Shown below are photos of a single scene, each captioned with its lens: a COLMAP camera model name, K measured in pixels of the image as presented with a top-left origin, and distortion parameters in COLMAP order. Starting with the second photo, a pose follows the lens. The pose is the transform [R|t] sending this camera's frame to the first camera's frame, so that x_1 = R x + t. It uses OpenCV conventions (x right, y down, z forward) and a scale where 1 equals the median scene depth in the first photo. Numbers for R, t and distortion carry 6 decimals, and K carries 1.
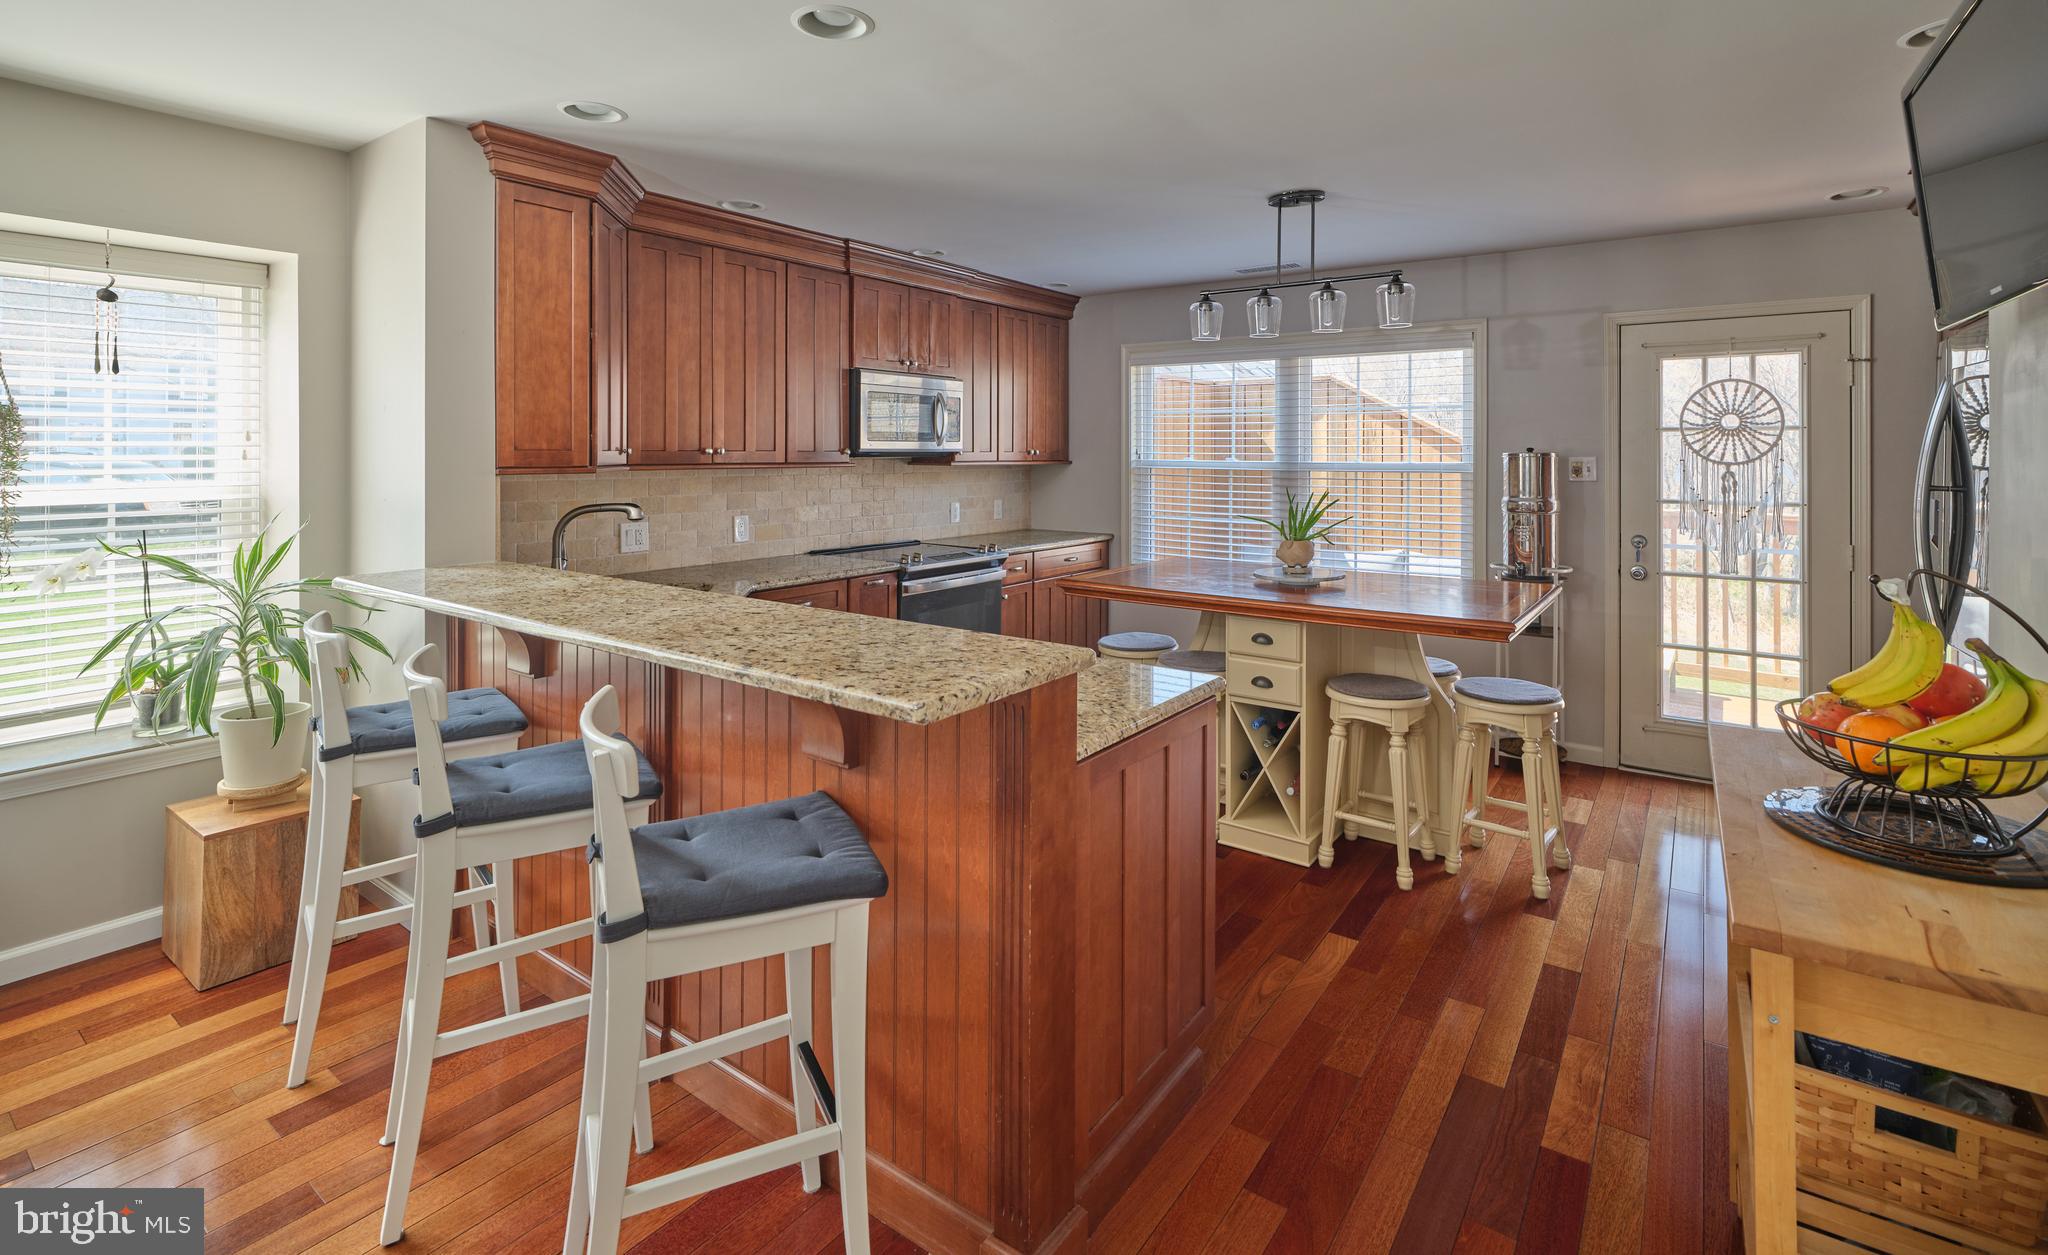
lens RADIAL K [[941.7, 0, 1043.1], [0, 941.7, 445.4], [0, 0, 1]] dist [-0.002132, -0.000378]
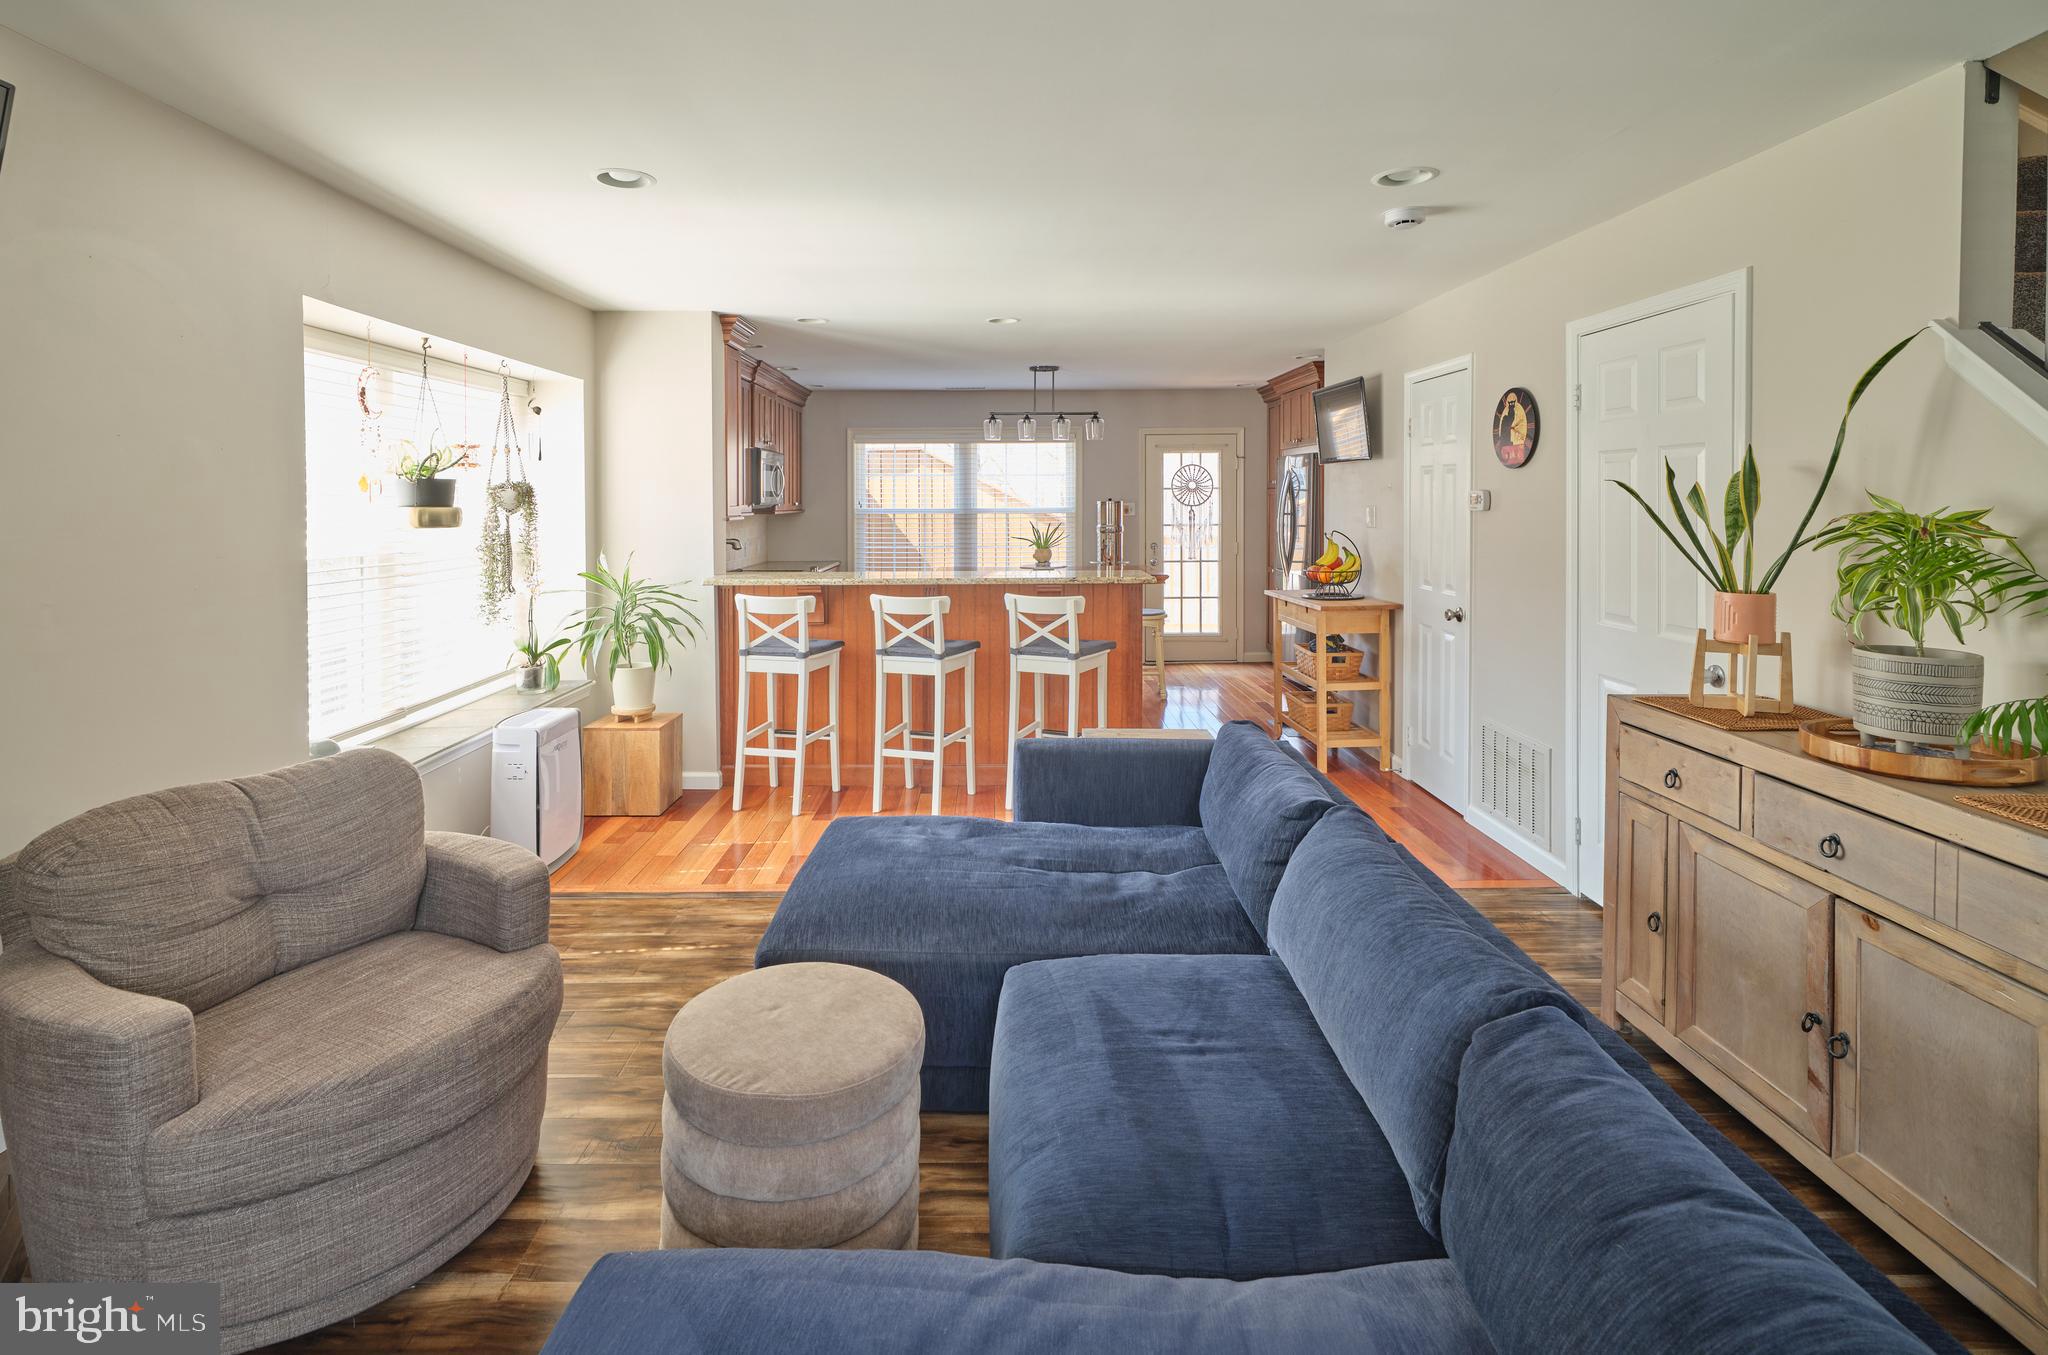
lens RADIAL K [[1005.6, 0, 991.0], [0, 1005.6, 508.2], [0, 0, 1]] dist [0.002189, 0.001564]
pose [[0.818200, -0.013708, 0.574770, -0.860364], [0.004816, 0.999844, 0.016990, -0.013815], [-0.574913, -0.011133, 0.818139, -0.524424]]
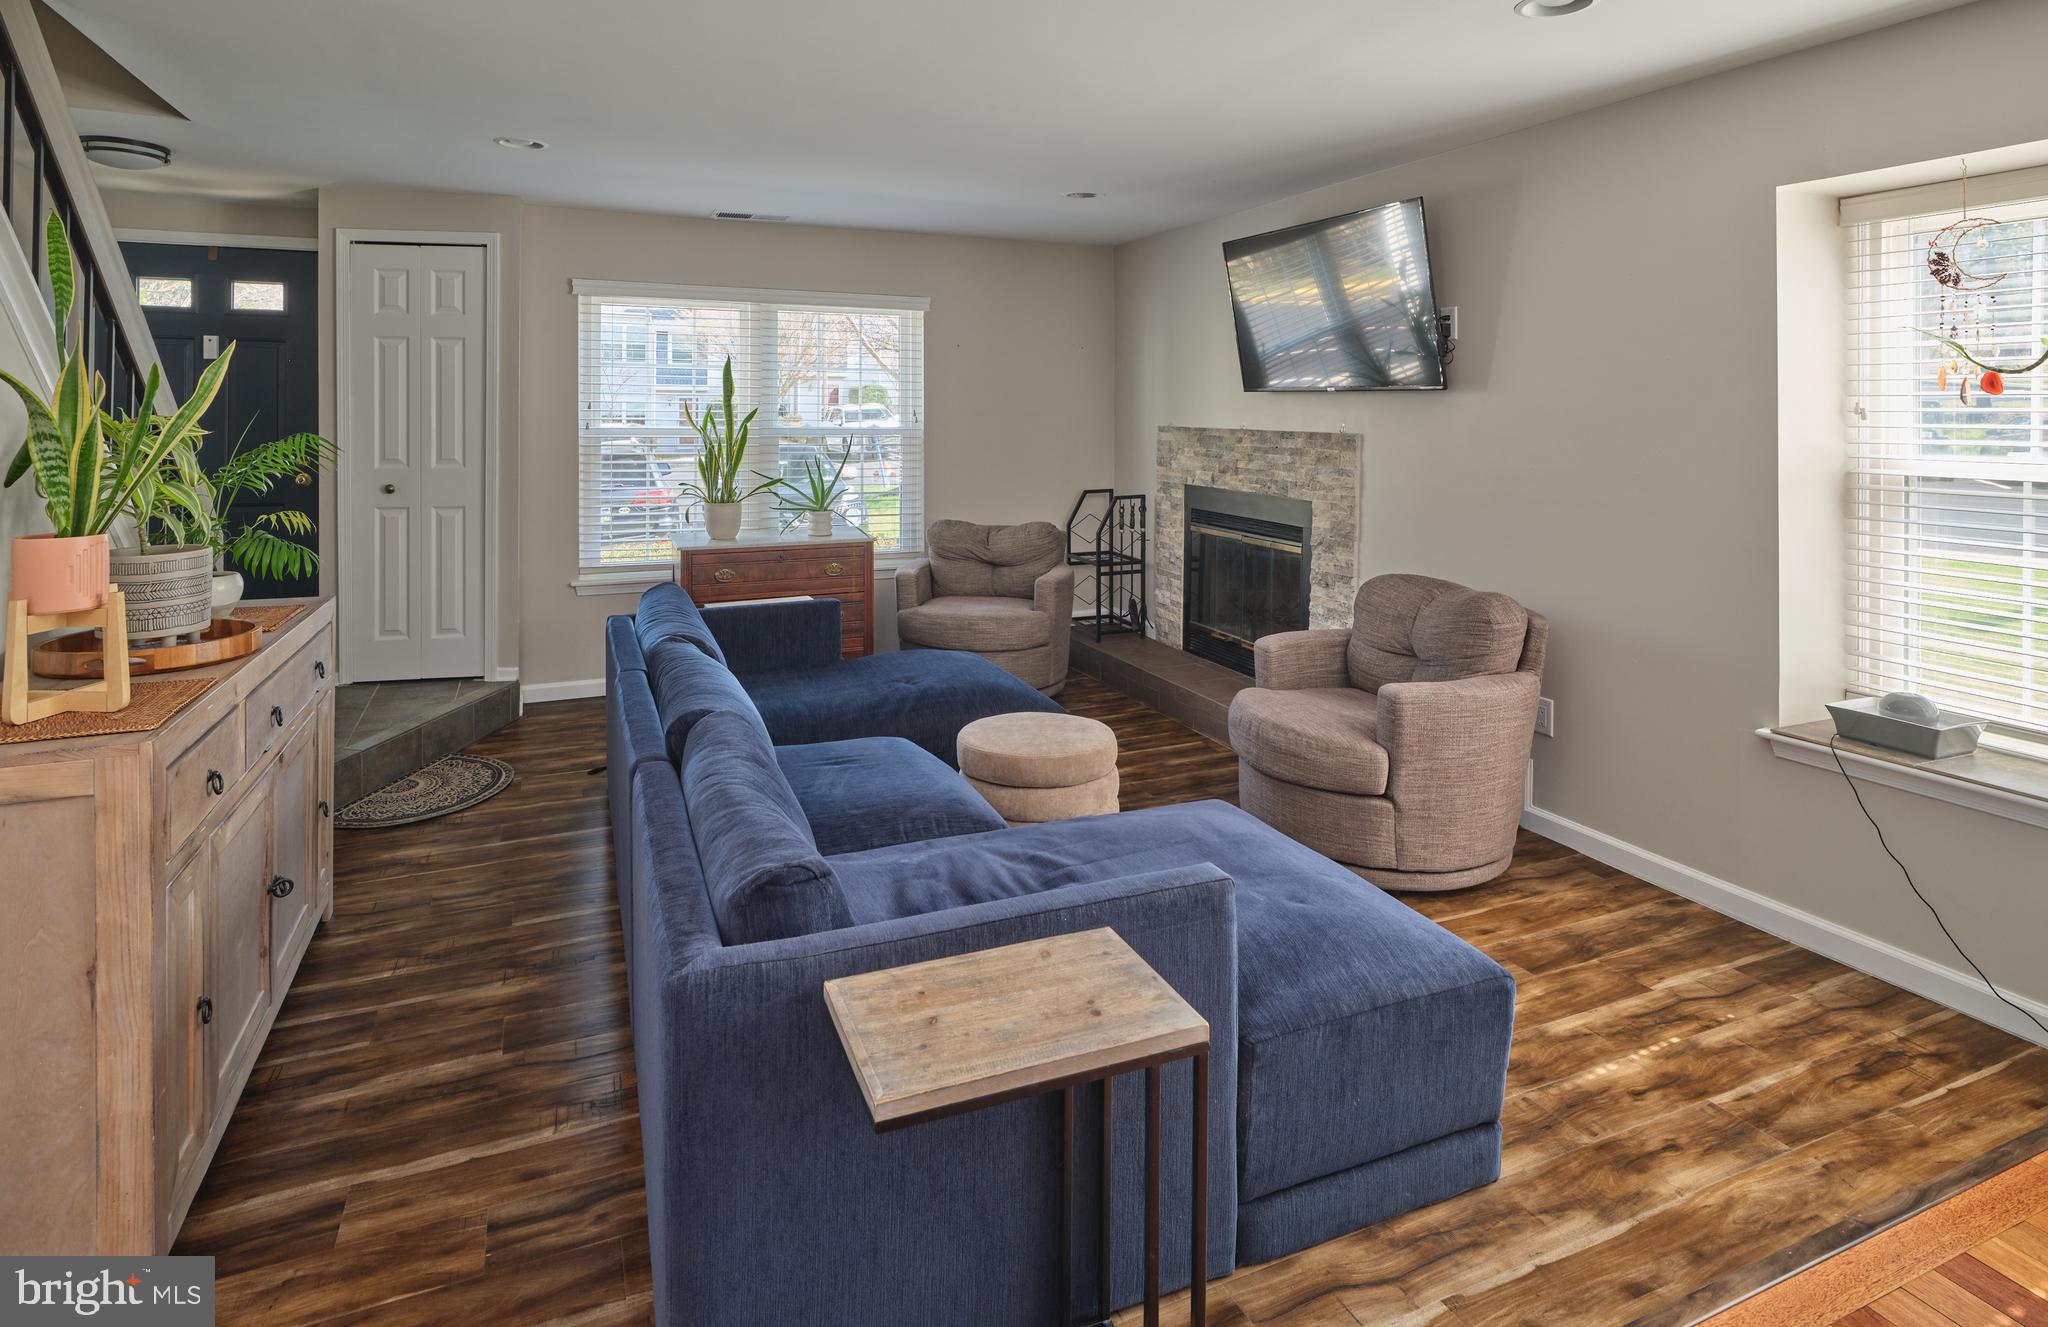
lens RADIAL K [[1068.5, 0, 991.2], [0, 1068.5, 415.2], [0, 0, 1]] dist [-0.000690, 0.000009]
pose [[-0.538843, -0.006037, -0.842385, 0.024751], [0.000257, 0.999973, -0.007331, 0.003857], [0.842406, -0.004167, -0.538827, 0.269056]]
